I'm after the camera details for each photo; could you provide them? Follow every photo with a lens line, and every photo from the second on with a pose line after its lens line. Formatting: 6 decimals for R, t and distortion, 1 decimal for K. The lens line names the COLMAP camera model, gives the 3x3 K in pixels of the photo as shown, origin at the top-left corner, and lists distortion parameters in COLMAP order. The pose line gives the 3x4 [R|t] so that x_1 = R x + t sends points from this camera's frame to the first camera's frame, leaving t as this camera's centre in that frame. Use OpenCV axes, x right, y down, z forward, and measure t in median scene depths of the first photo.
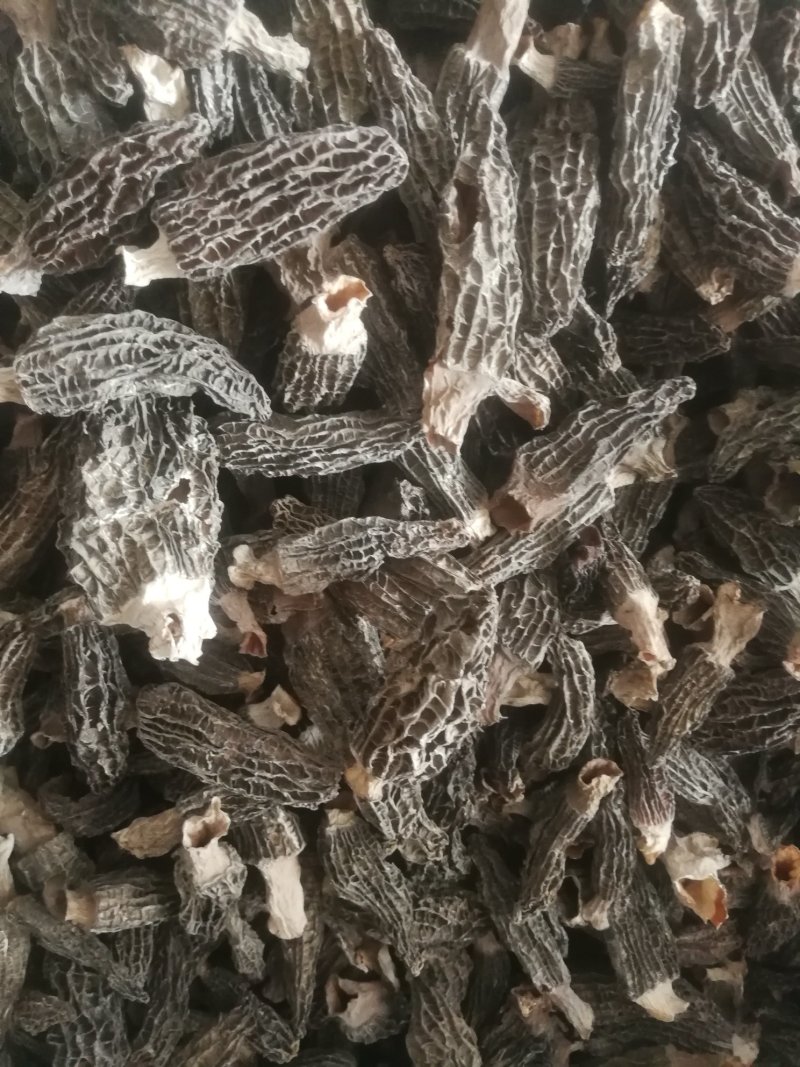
lens RADIAL K [[854.8, 0, 400.0], [0, 854.8, 533.5], [0, 0, 1]] dist [-0.011847, 0.004187]
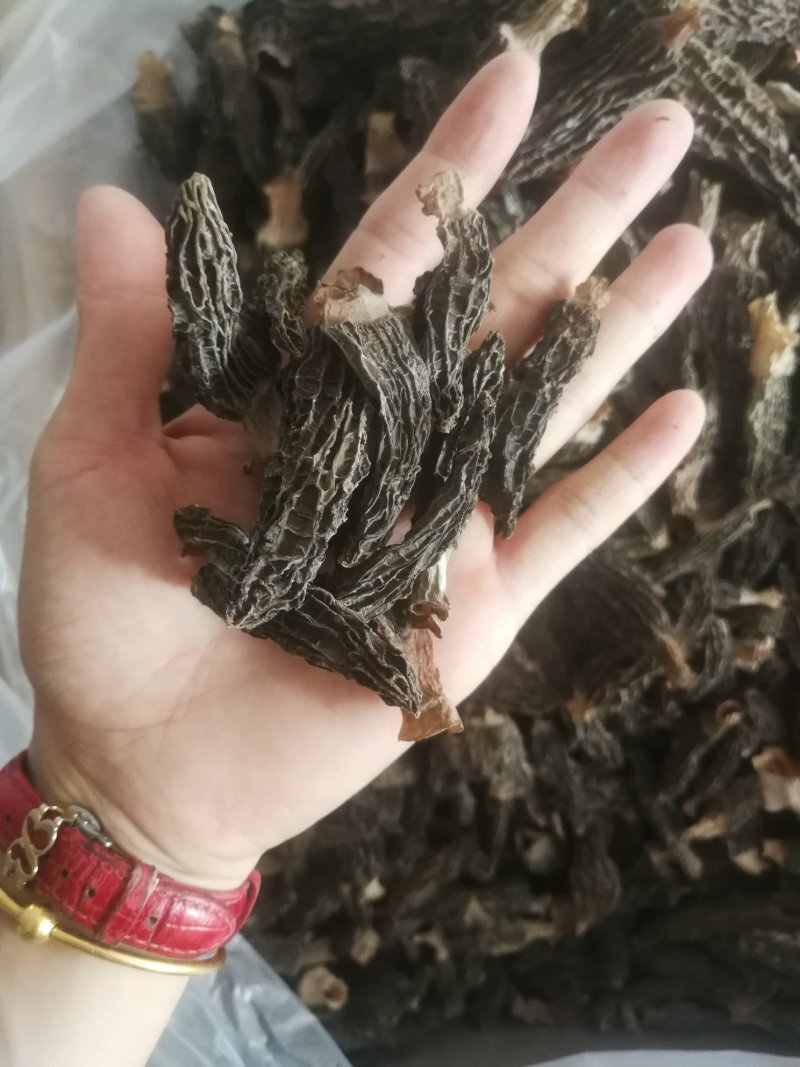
lens RADIAL K [[893.7, 0, 400.0], [0, 893.7, 533.5], [0, 0, 1]] dist [-0.026661, 0.005106]
pose [[0.994749, 0.047446, -0.090686, -0.222889], [-0.035828, 0.991421, 0.125699, -0.207408], [0.095872, -0.121790, 0.987915, -0.594482]]
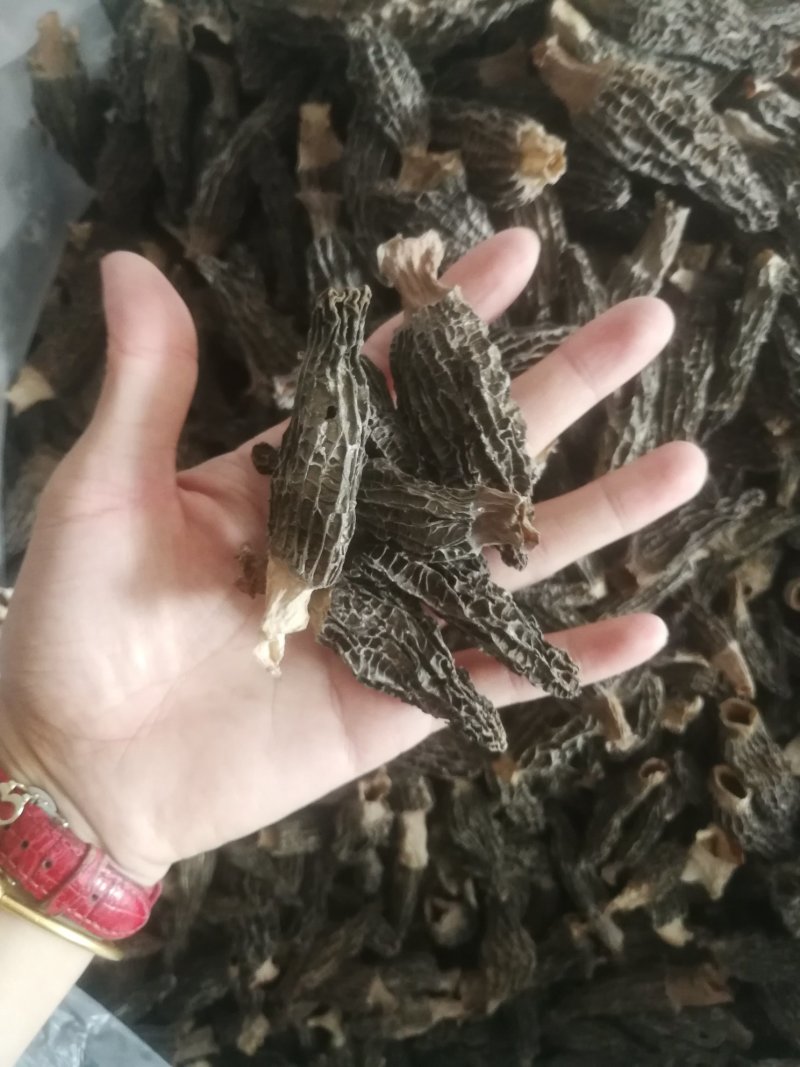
lens RADIAL K [[887.1, 0, 401.6], [0, 887.1, 527.1], [0, 0, 1]] dist [-0.042431, 0.061805]
pose [[0.996070, 0.081752, 0.034085, -0.286491], [-0.084074, 0.993753, 0.073391, -0.193369], [-0.027872, -0.075968, 0.996721, -0.419861]]
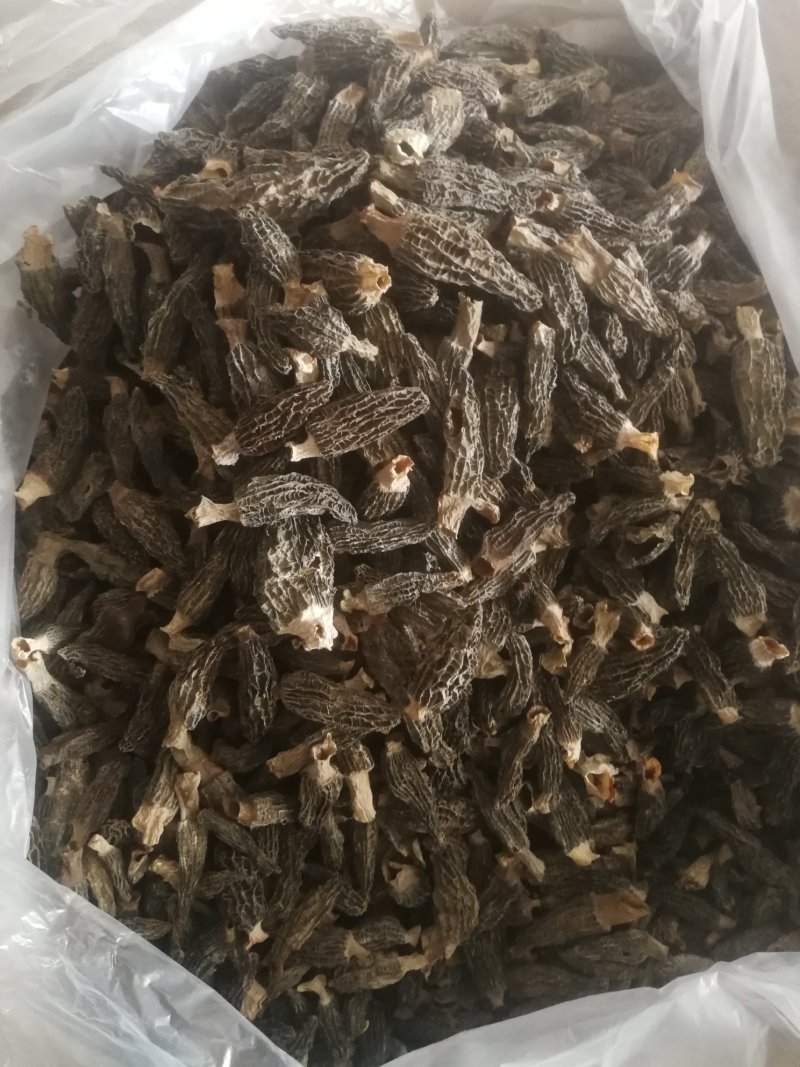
lens RADIAL K [[854.1, 0, 400.0], [0, 854.1, 533.5], [0, 0, 1]] dist [0.000113, 0.000310]
pose [[0.996270, -0.039968, 0.076477, -0.200116], [0.046858, 0.994791, -0.090525, 0.065025], [-0.072460, 0.093771, 0.992953, -0.895138]]
